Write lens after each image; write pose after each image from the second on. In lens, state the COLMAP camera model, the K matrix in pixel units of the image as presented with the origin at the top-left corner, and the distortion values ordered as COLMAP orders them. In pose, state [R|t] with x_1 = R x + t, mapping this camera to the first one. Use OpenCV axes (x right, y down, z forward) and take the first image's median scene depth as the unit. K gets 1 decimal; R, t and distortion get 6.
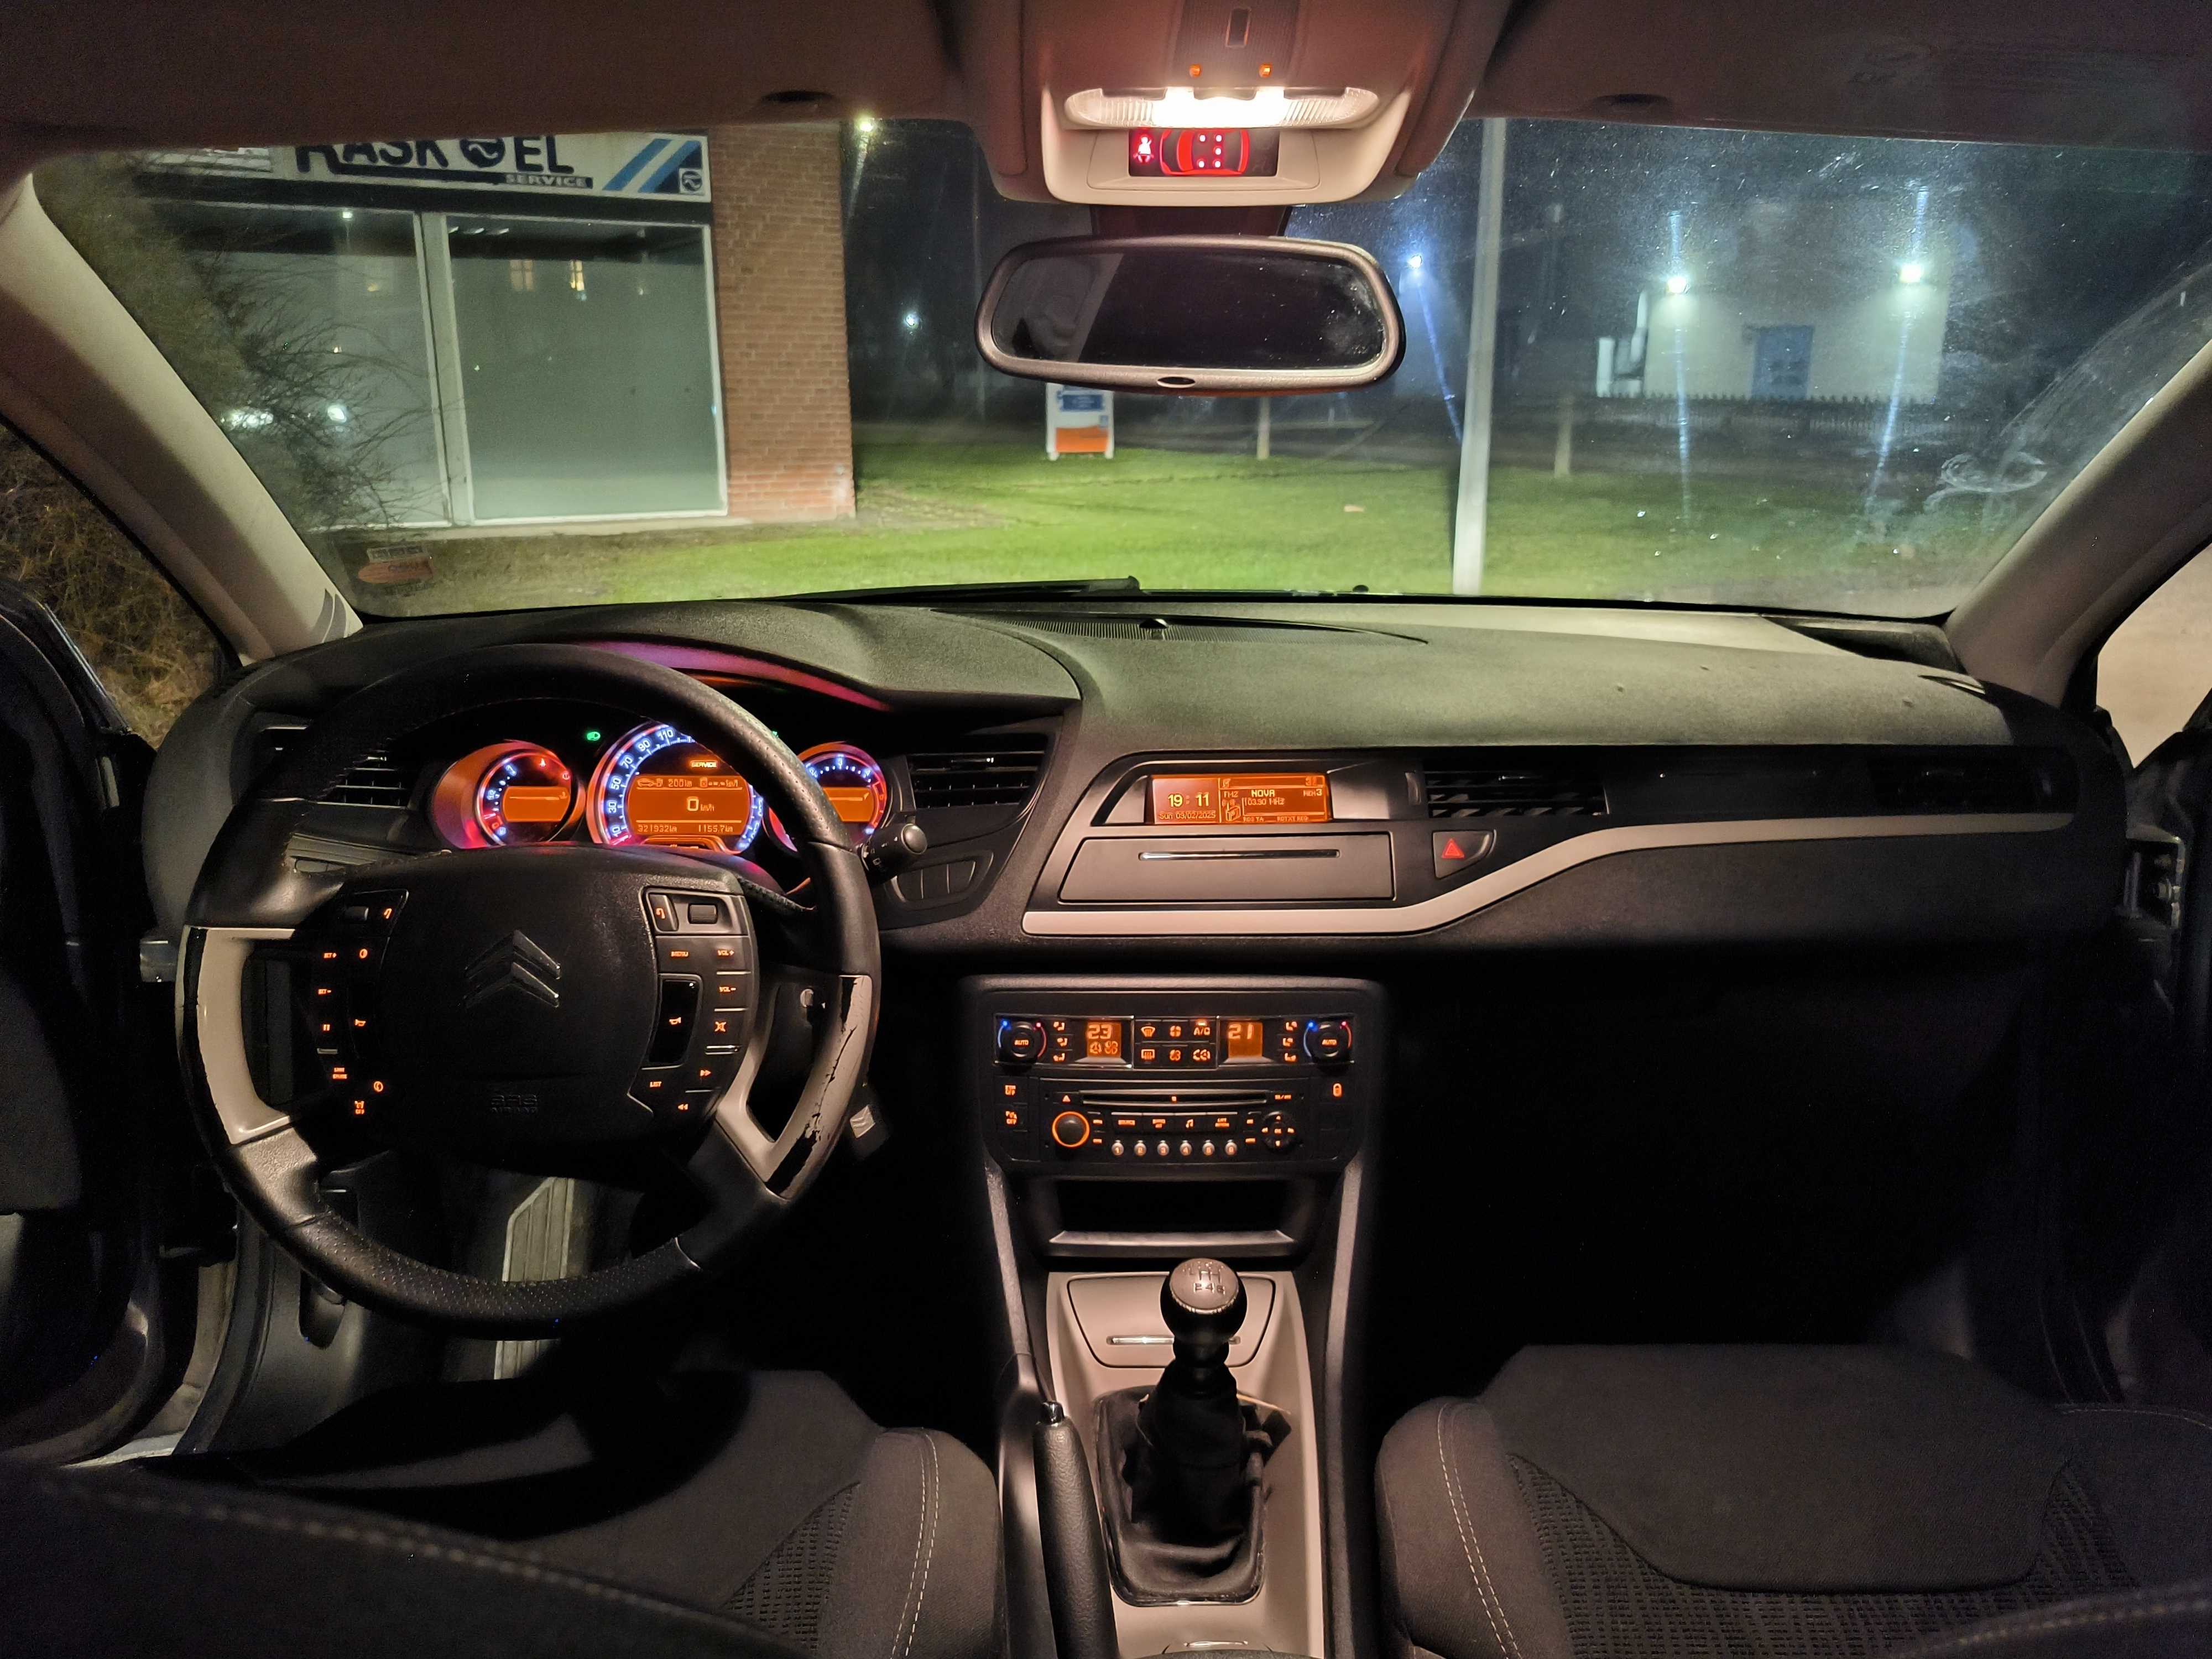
lens RADIAL K [[1549.5, 0, 1104.5], [0, 1549.5, 829.1], [0, 0, 1]] dist [-0.004655, -0.000609]
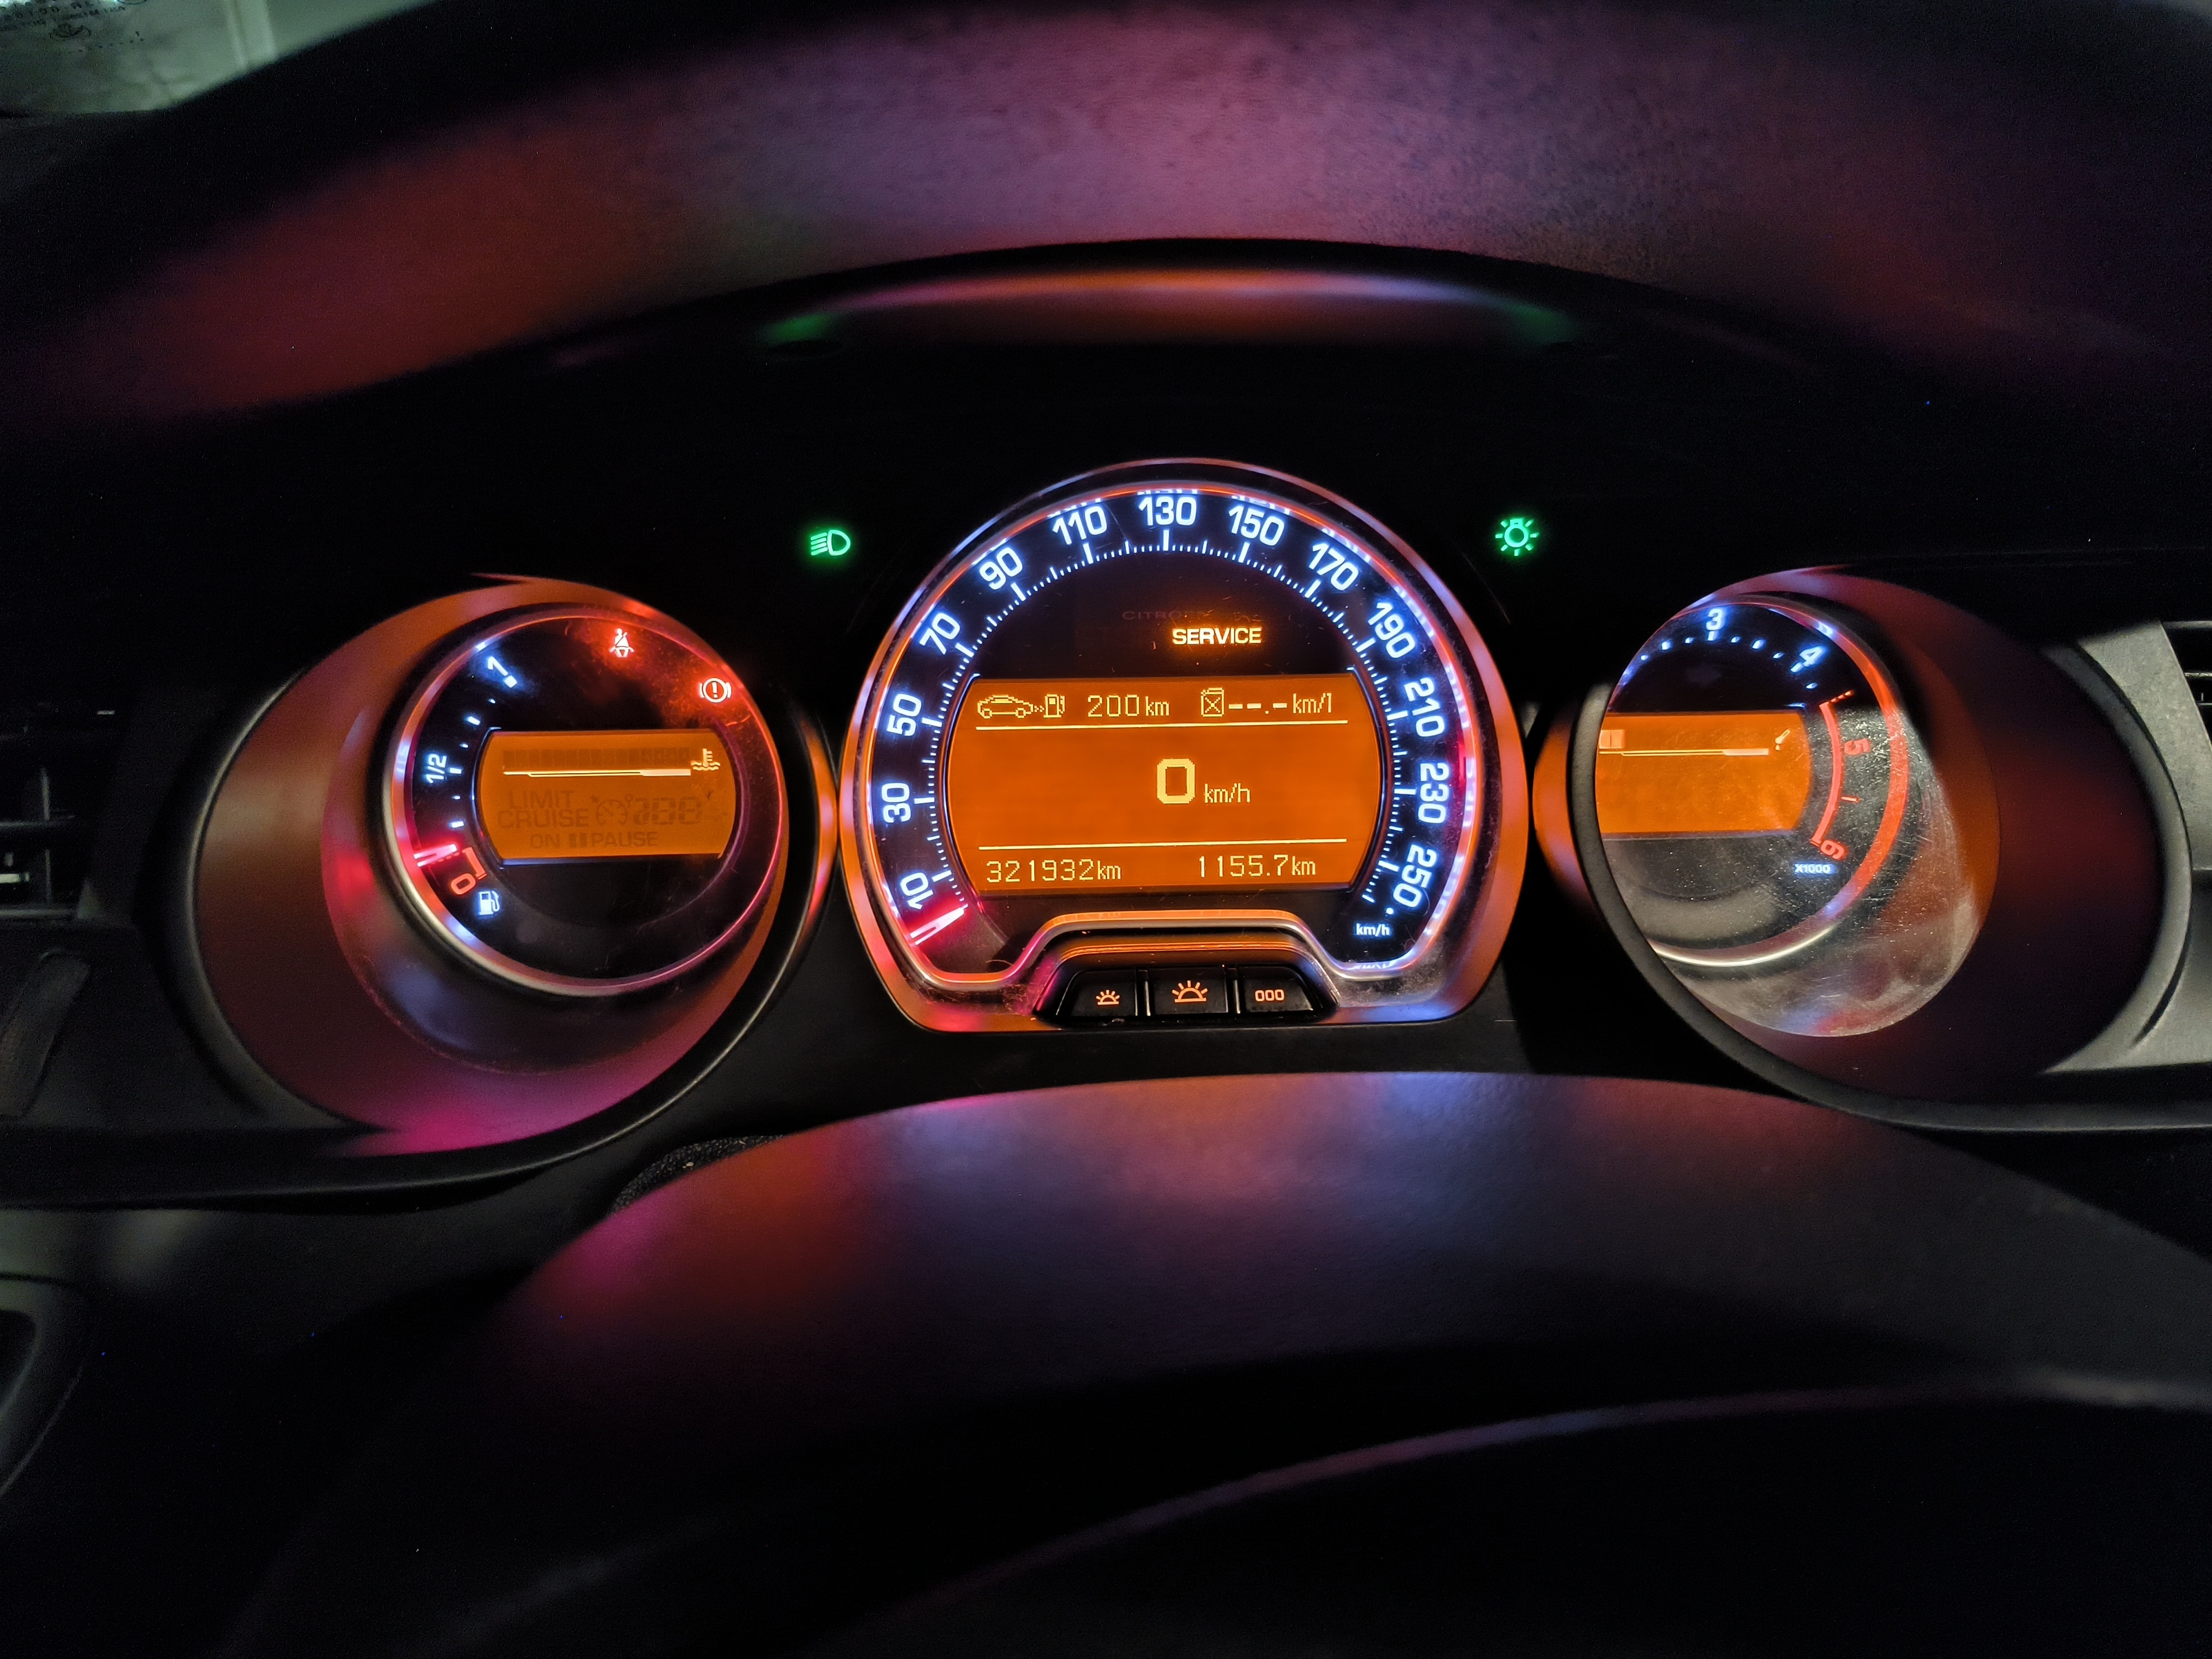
lens RADIAL K [[1549.5, 0, 1107.8], [0, 1549.5, 826.9], [0, 0, 1]] dist [-0.004655, -0.000609]
pose [[0.996942, -0.029467, 0.072373, -0.299623], [0.021134, 0.993334, 0.113316, -0.040138], [-0.075230, -0.111440, 0.990920, 0.724385]]
